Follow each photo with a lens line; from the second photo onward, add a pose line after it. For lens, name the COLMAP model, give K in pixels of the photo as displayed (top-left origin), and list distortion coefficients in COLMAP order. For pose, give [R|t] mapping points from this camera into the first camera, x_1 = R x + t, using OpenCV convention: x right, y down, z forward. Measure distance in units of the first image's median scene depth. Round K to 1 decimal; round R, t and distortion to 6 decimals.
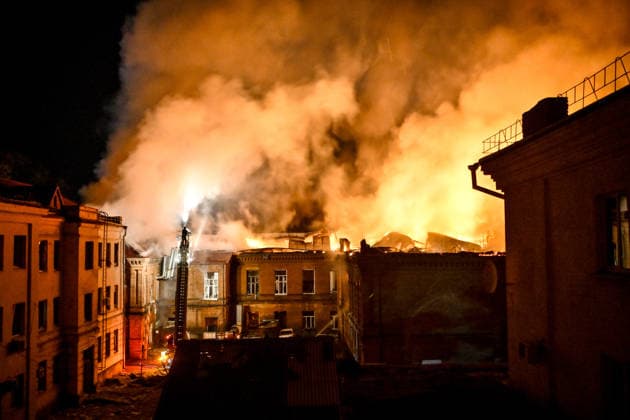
lens RADIAL K [[603.3, 0, 315.0], [0, 603.3, 210.0], [0, 0, 1]] dist [0.007547, 0.017366]
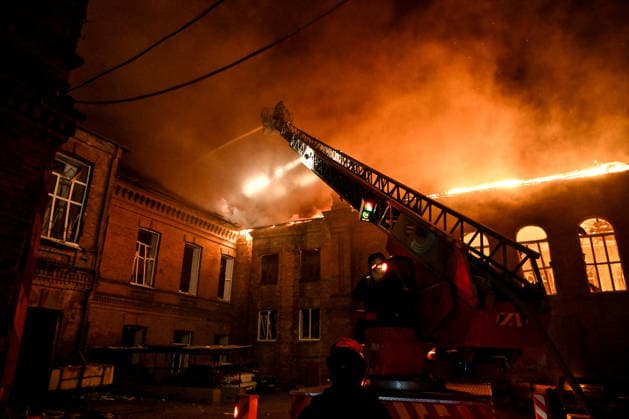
lens RADIAL K [[431.3, 0, 314.5], [0, 431.3, 209.5], [0, 0, 1]] dist [-0.002741, -0.002356]
pose [[0.497685, 0.305455, 0.811792, -0.259911], [-0.079465, 0.948058, -0.308011, 0.173716], [-0.863710, 0.088784, 0.496107, 0.742273]]
